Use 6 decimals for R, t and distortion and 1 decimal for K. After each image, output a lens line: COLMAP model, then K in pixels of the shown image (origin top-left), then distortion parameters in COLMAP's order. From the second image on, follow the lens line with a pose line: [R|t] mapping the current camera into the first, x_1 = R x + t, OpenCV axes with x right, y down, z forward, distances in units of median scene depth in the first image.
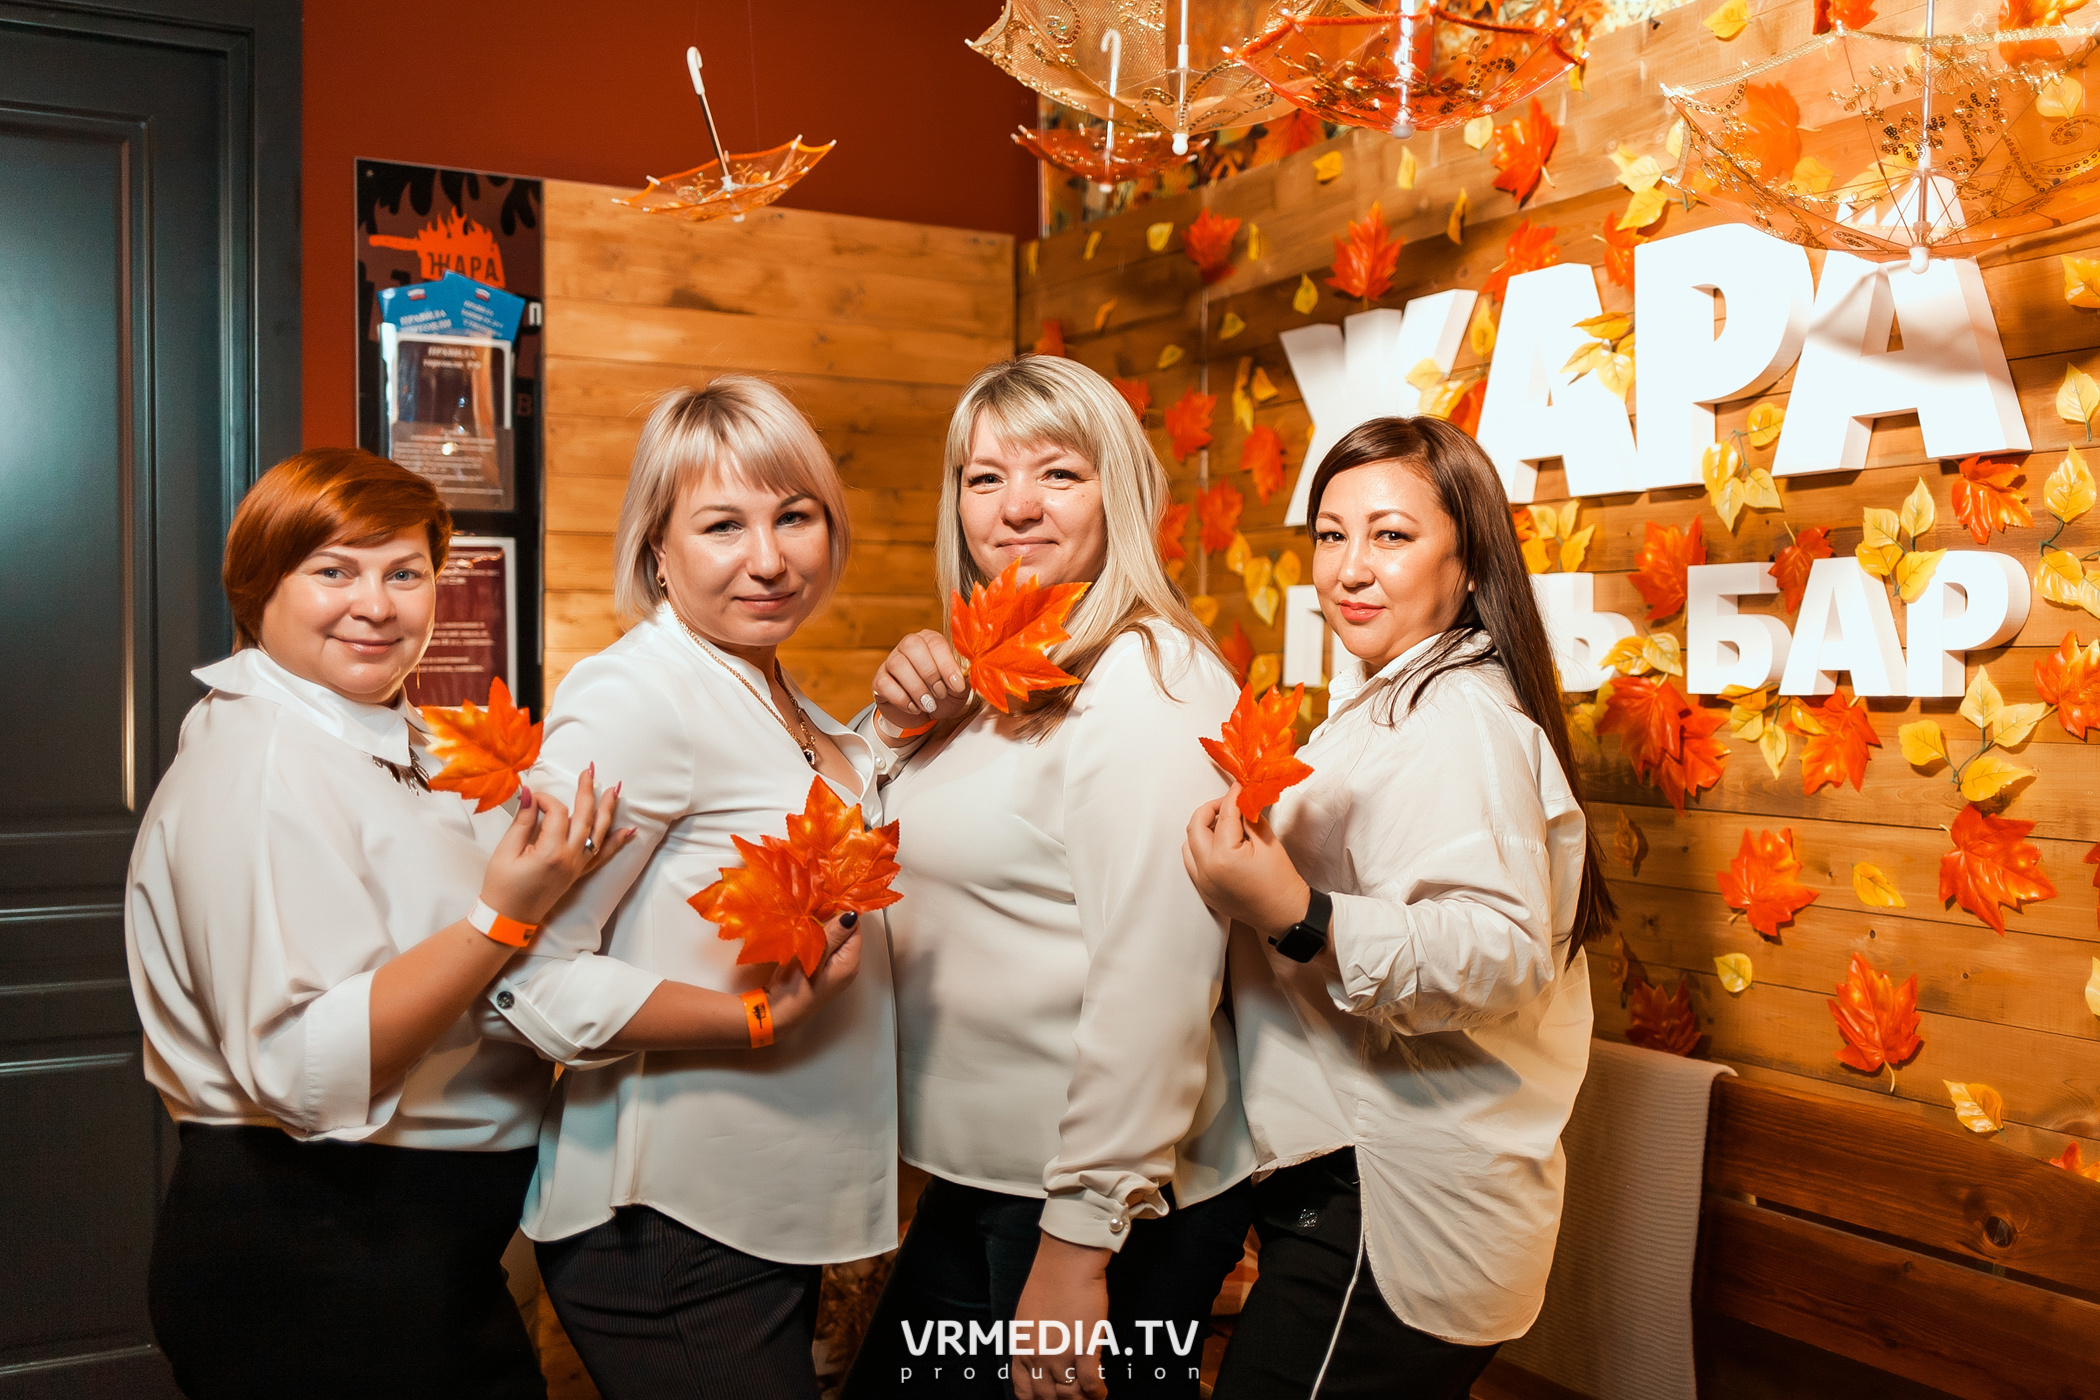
lens RADIAL K [[2132.1, 0, 1046.8], [0, 2132.1, 687.3], [0, 0, 1]] dist [0.006765, 0.000000]
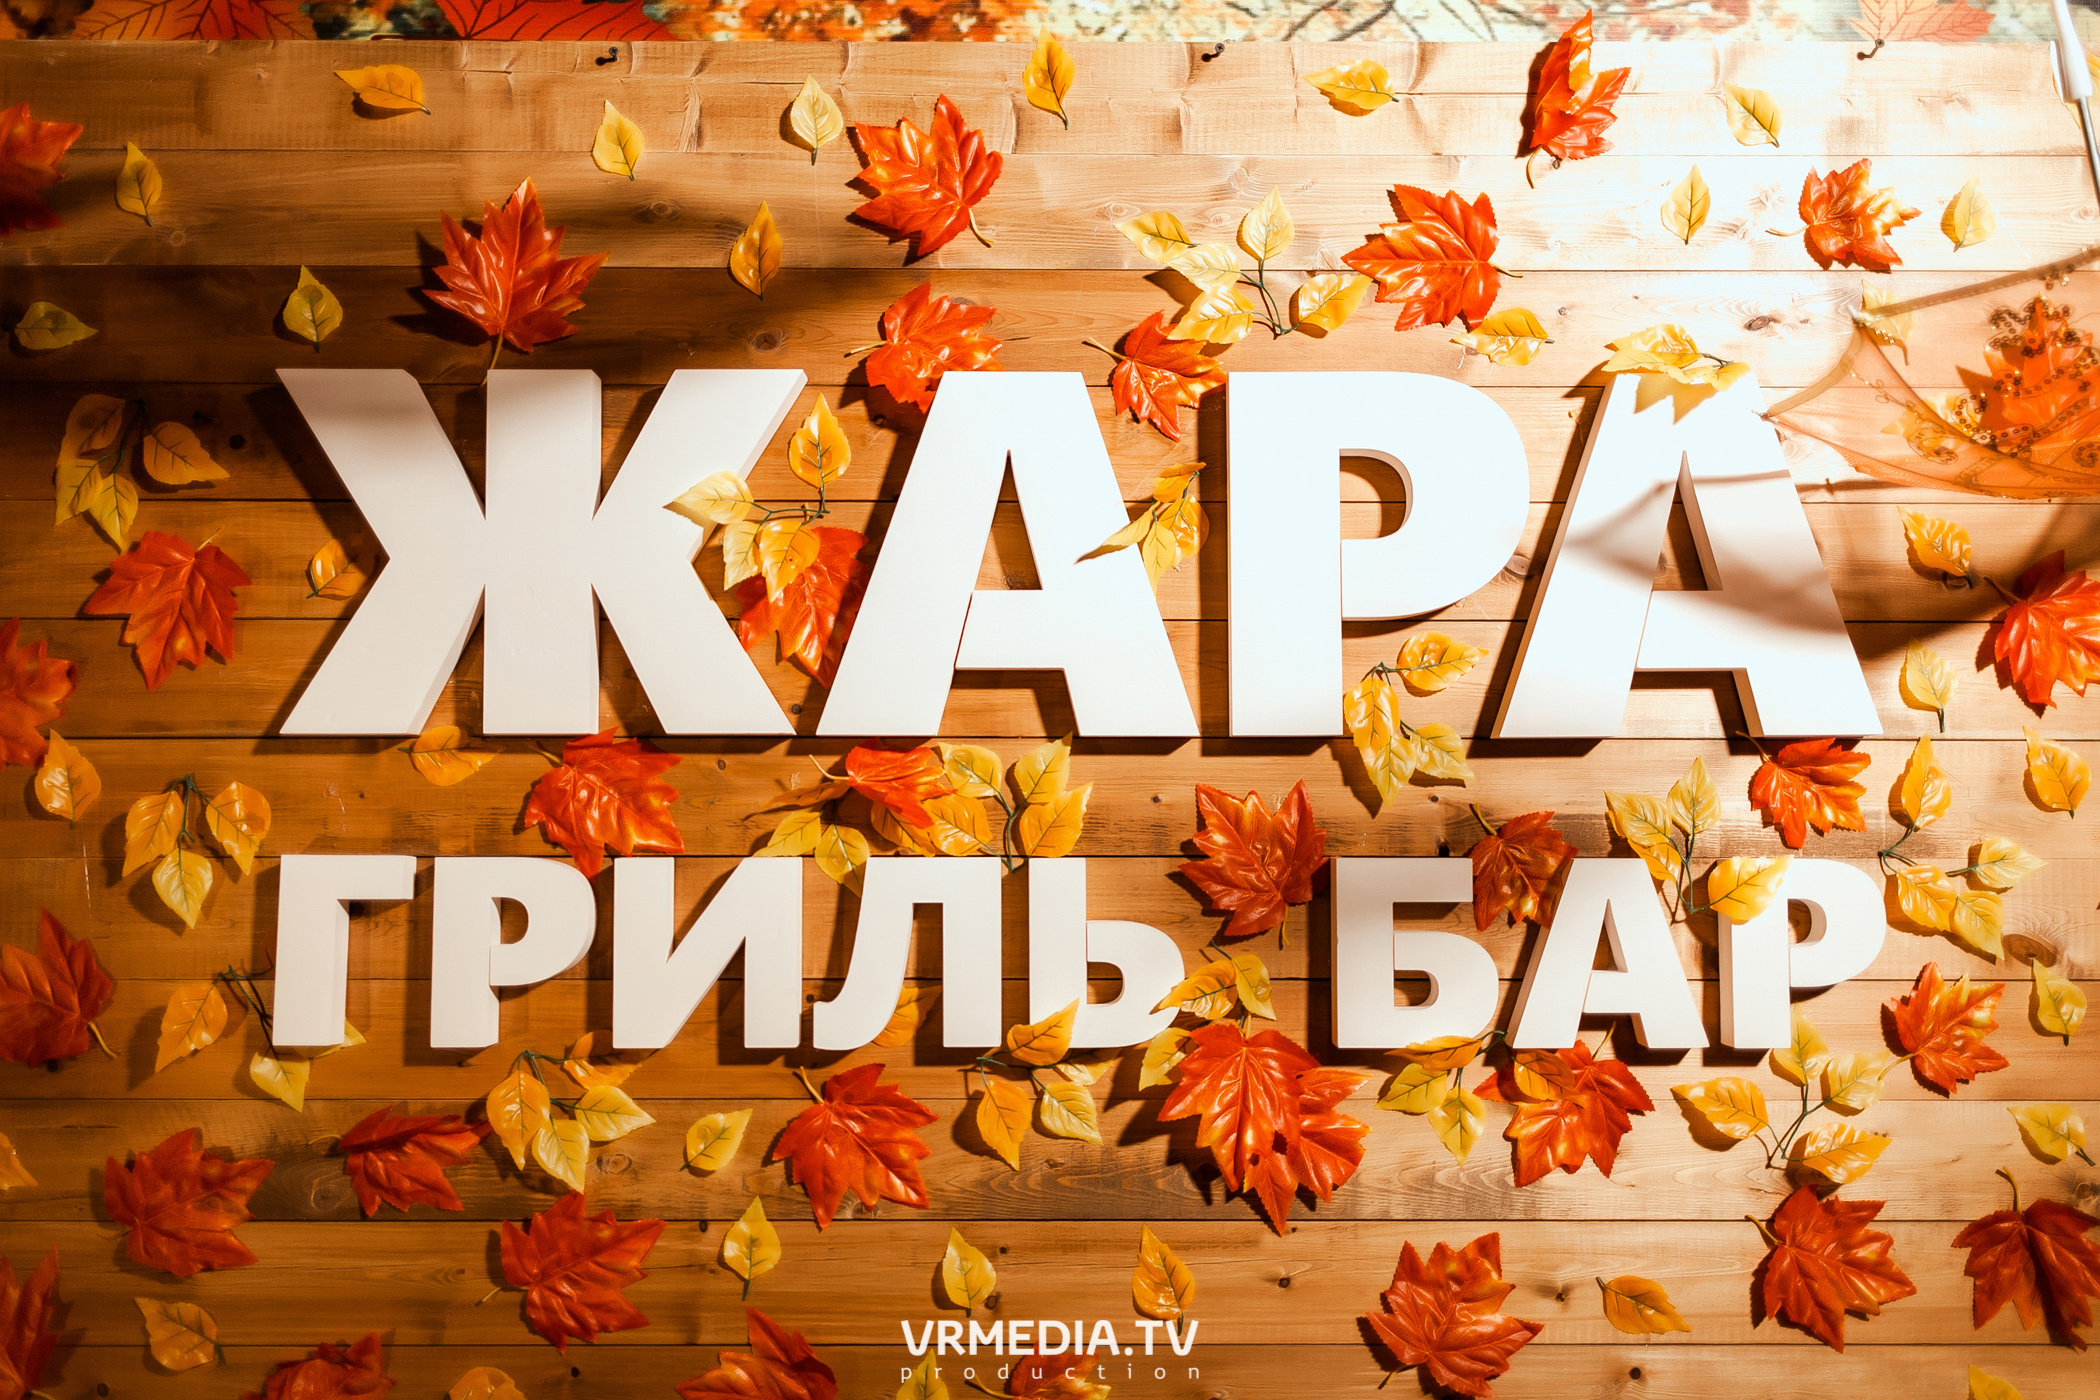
lens RADIAL K [[2087.4, 0, 1048.3], [0, 2087.4, 690.9], [0, 0, 1]] dist [0.015574, 0.000000]
pose [[0.457627, 0.063609, 0.886866, -0.309129], [0.008616, 0.997074, -0.075960, -0.056121], [-0.889103, 0.042402, 0.455740, 0.728742]]
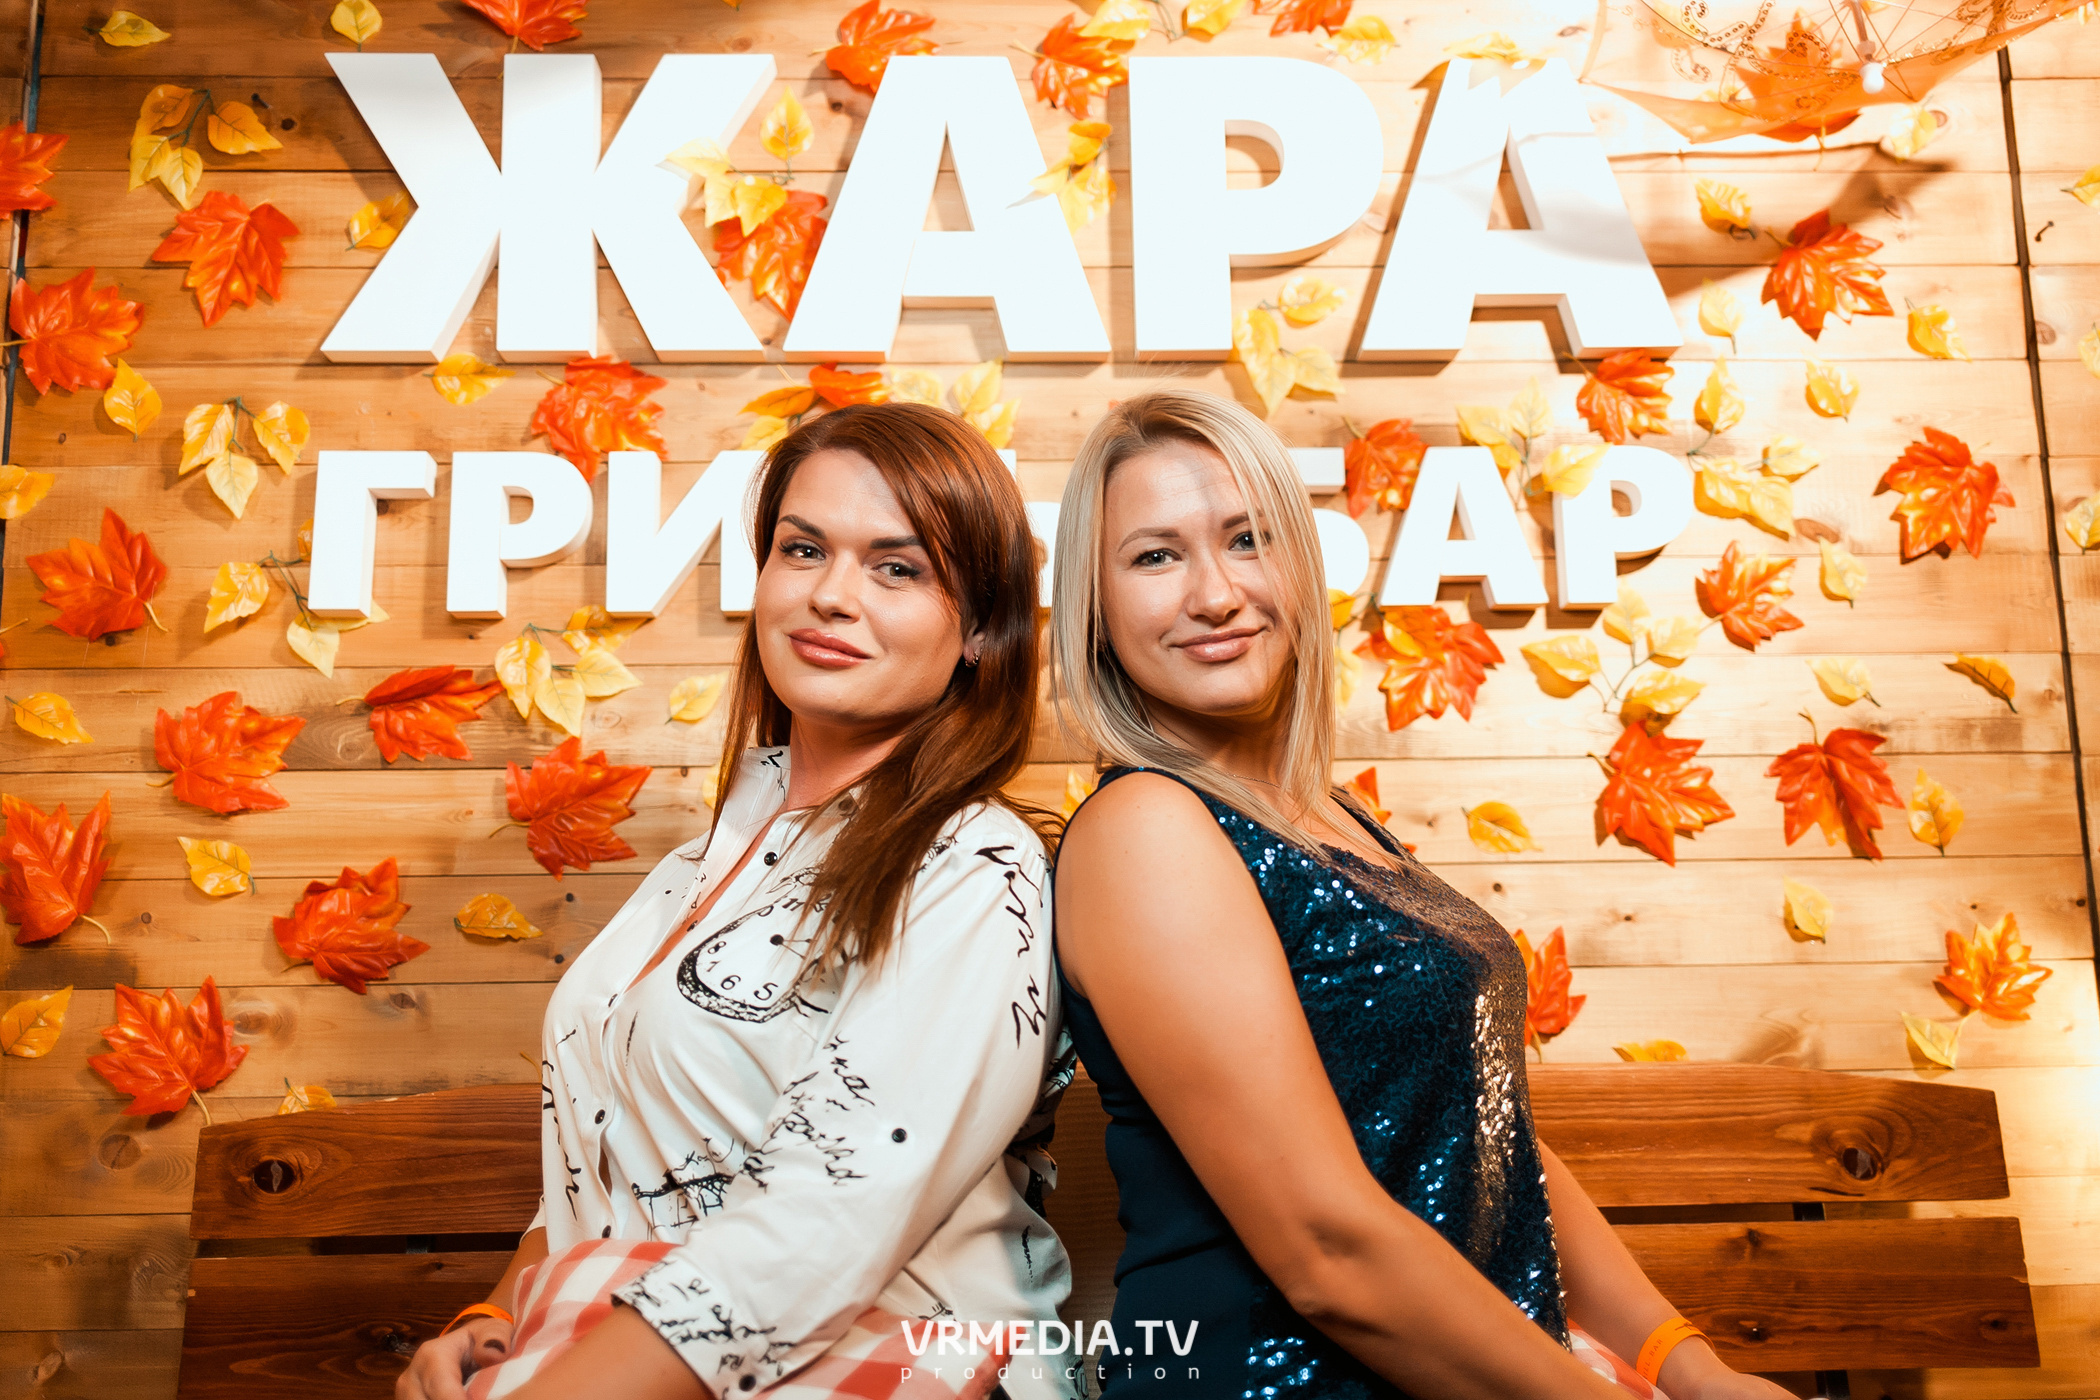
lens RADIAL K [[2087.4, 0, 1092.8], [0, 2087.4, 662.8], [0, 0, 1]] dist [0.015574, 0.000000]
pose [[0.428311, 0.163937, 0.888636, -0.372342], [0.027338, 0.980605, -0.194080, 0.159797], [-0.903218, 0.107420, 0.415523, 0.685417]]
